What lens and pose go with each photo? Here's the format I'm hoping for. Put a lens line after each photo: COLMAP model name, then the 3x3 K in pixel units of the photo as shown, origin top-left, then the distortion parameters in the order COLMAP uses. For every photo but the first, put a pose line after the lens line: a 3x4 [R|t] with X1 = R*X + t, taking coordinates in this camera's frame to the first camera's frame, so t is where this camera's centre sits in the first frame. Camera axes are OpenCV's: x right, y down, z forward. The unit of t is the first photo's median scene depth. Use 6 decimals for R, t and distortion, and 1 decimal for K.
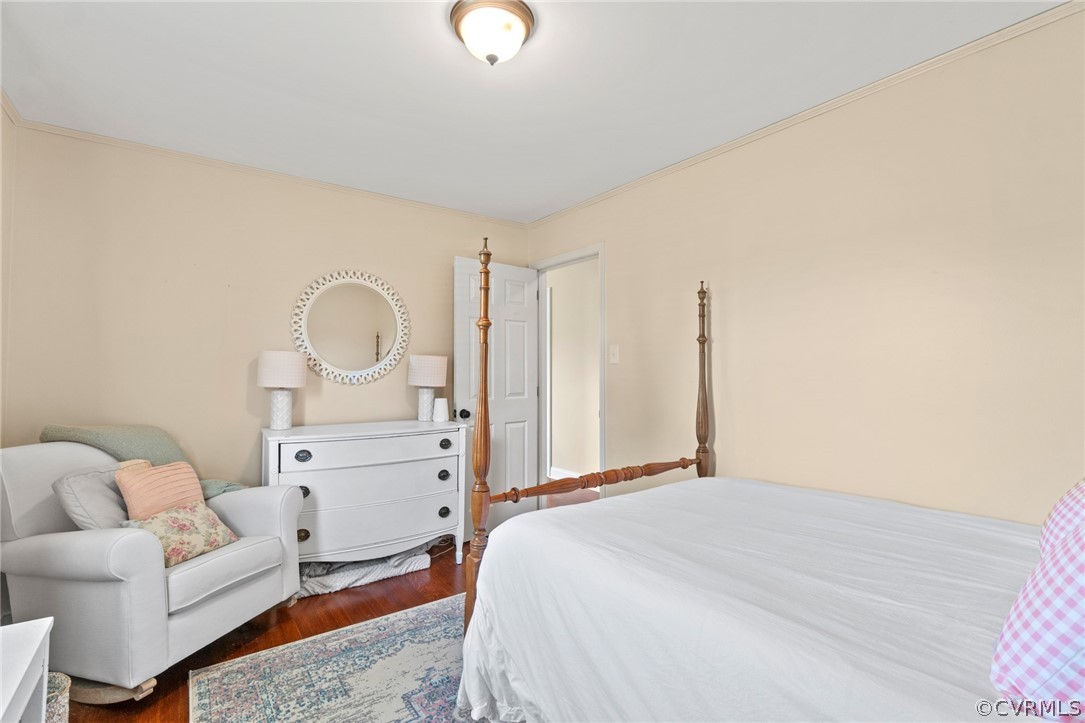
lens RADIAL K [[484.0, 0, 542.5], [0, 484.0, 361.5], [0, 0, 1]] dist [0.000437, 0.000035]
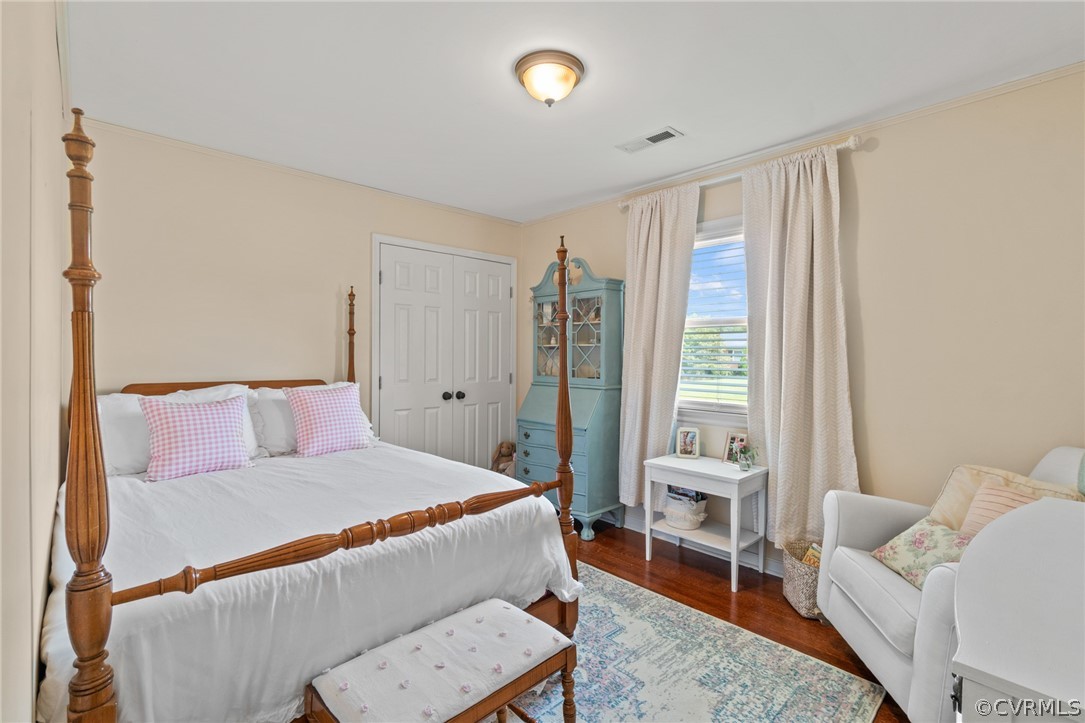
lens RADIAL K [[484.0, 0, 542.5], [0, 484.0, 361.5], [0, 0, 1]] dist [0.000437, 0.000035]
pose [[-0.993348, -0.006338, -0.114977, 0.039944], [-0.005075, 0.999924, -0.011277, 0.026610], [0.115040, -0.010619, -0.993304, 1.836329]]
